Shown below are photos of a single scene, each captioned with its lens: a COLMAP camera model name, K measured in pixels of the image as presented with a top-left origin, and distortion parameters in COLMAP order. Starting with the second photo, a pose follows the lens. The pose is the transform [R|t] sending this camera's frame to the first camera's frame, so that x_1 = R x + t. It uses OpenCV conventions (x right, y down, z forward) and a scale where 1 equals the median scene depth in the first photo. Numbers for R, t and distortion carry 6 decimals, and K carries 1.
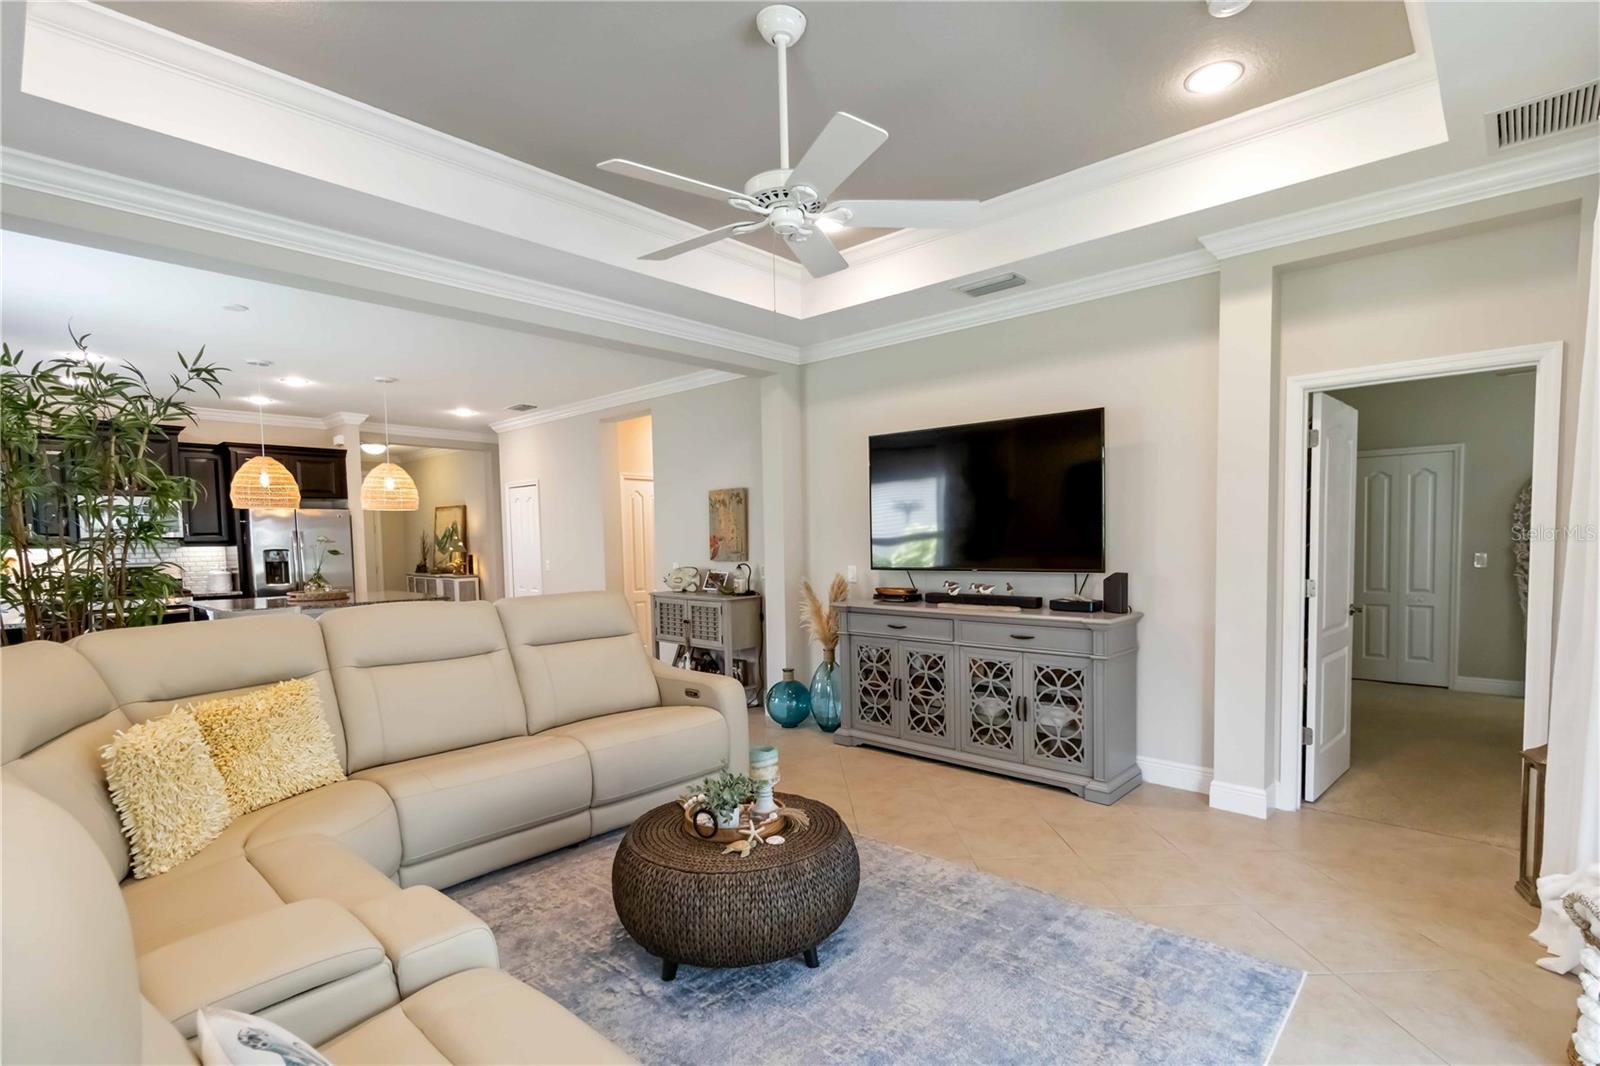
lens RADIAL K [[745.0, 0, 810.6], [0, 745.0, 592.8], [0, 0, 1]] dist [0.006406, 0.001004]
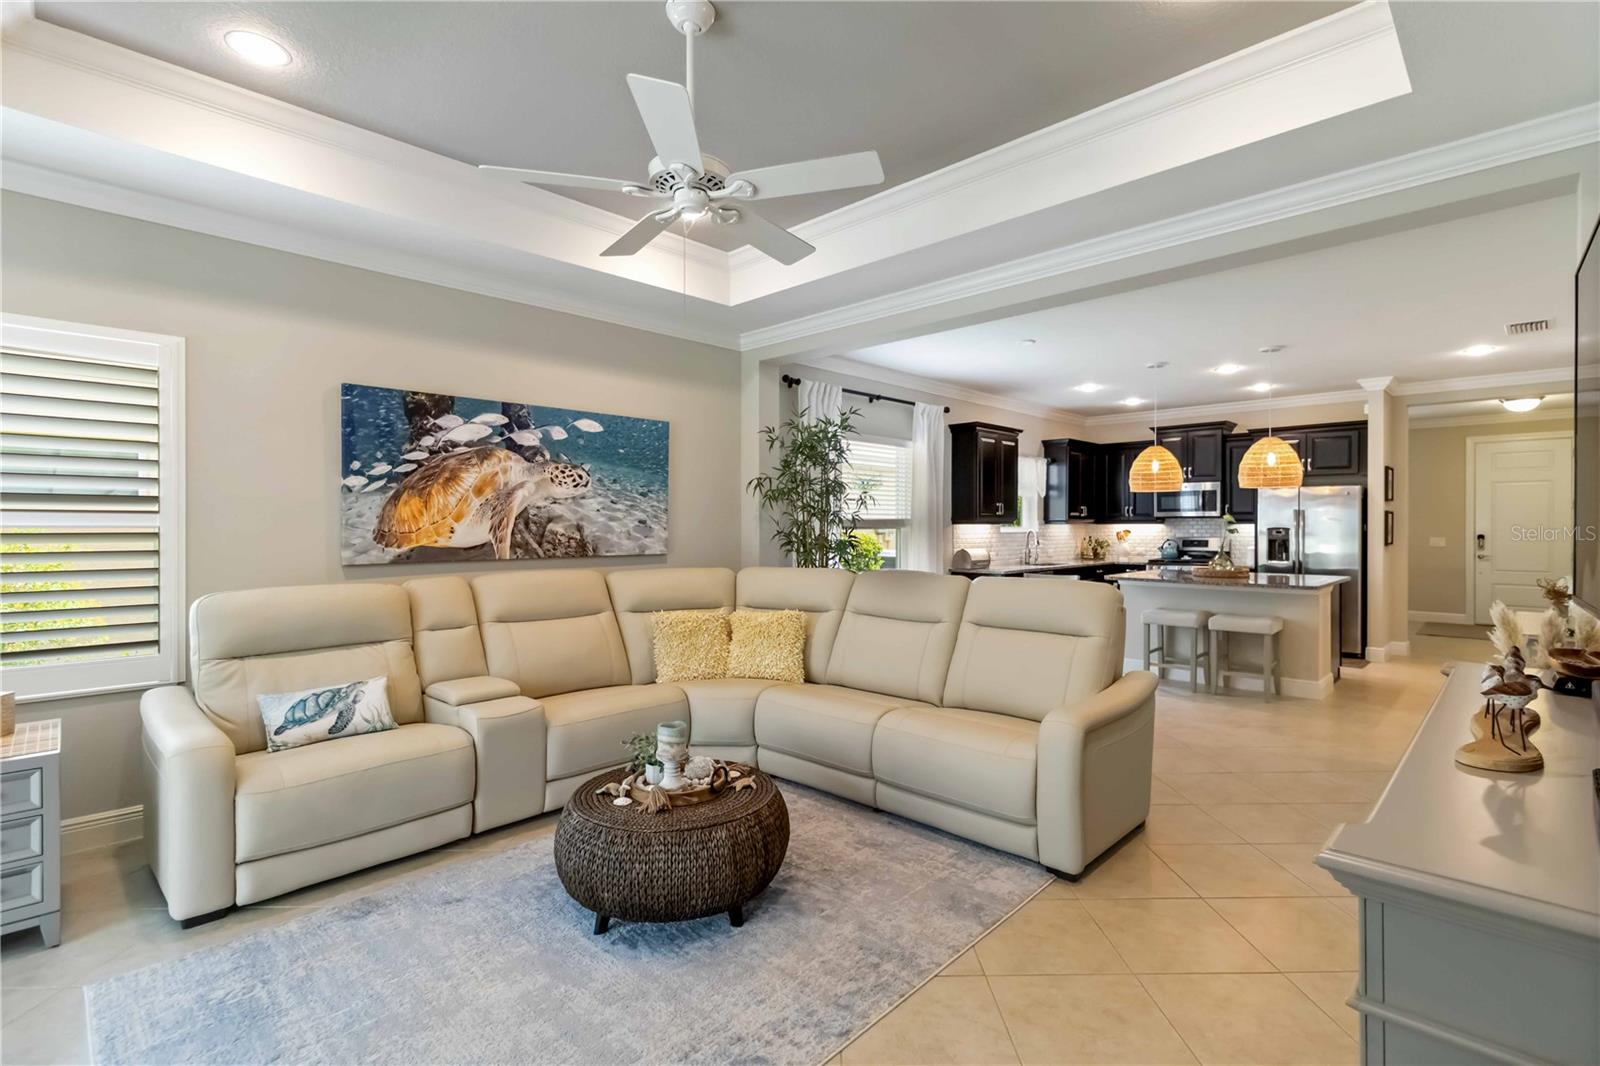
lens RADIAL K [[745.0, 0, 822.7], [0, 745.0, 527.9], [0, 0, 1]] dist [0.006406, 0.001004]
pose [[-0.014869, 0.019731, -0.999695, 0.493440], [-0.074487, 0.997005, 0.020786, -0.050505], [0.997111, 0.074773, -0.013354, 0.615645]]
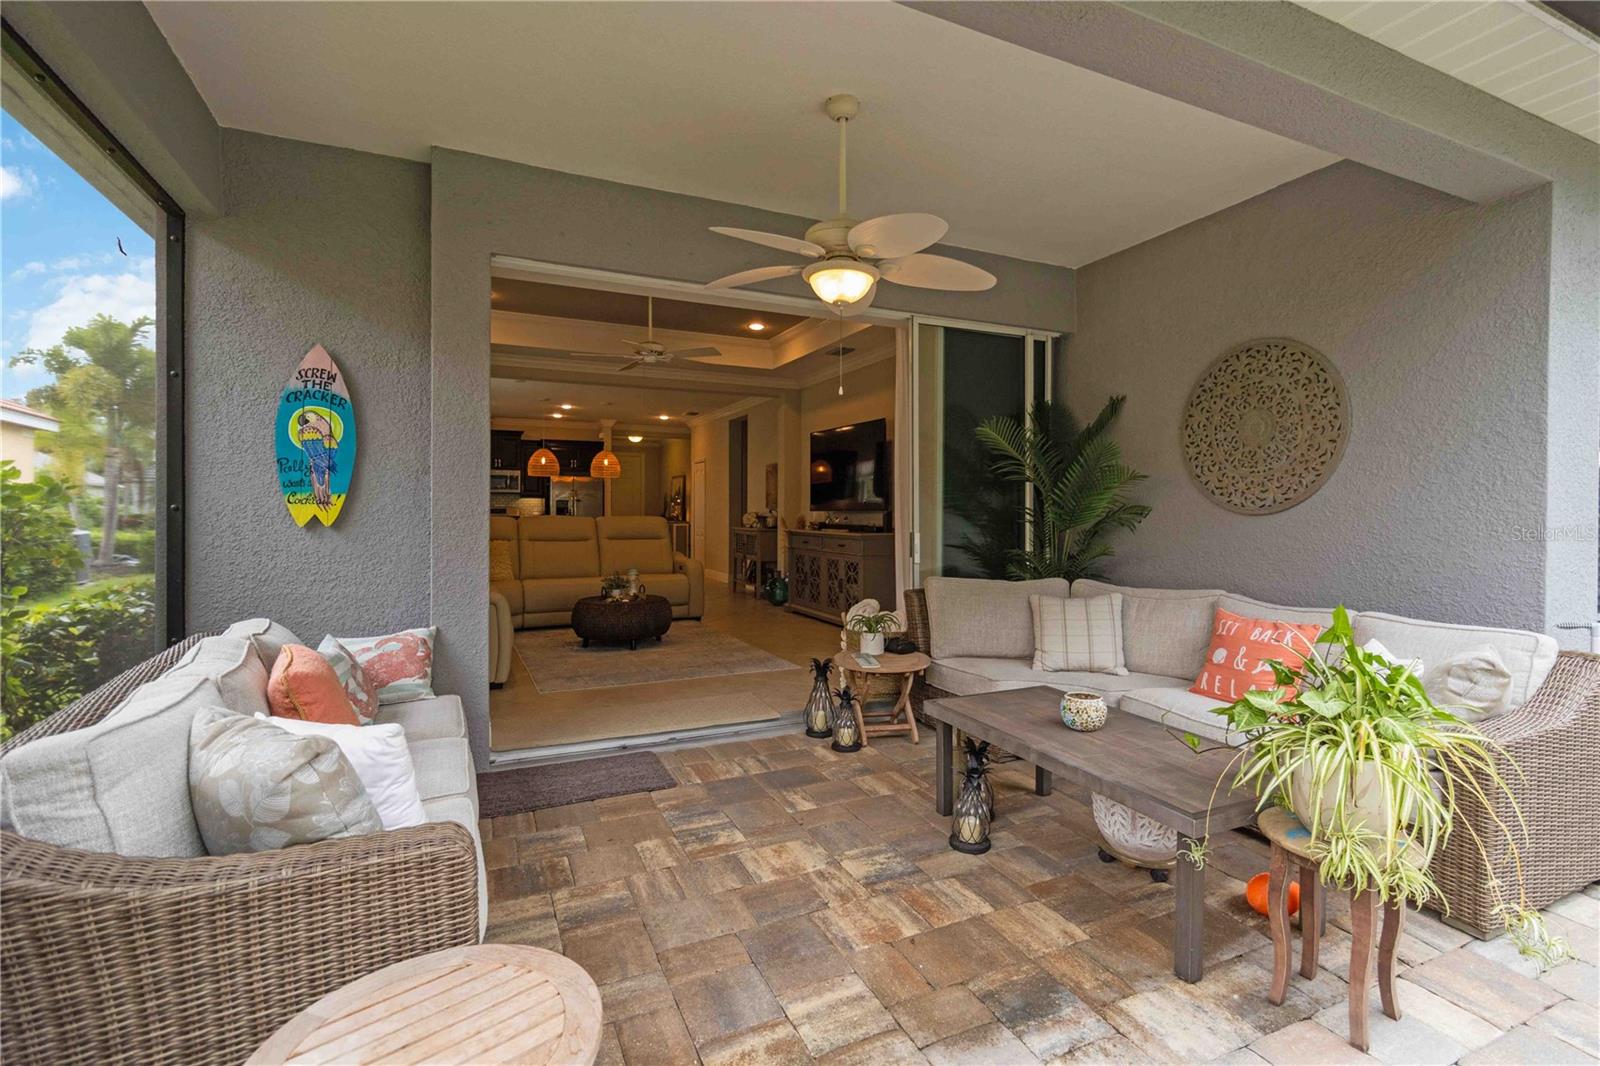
lens RADIAL K [[724.6, 0, 817.1], [0, 724.6, 511.9], [0, 0, 1]] dist [0.002532, 0.001463]
pose [[0.927896, 0.015774, -0.372505, 0.719167], [-0.041224, 0.997319, -0.060456, 0.072667], [0.370553, 0.071453, 0.926059, -0.522910]]
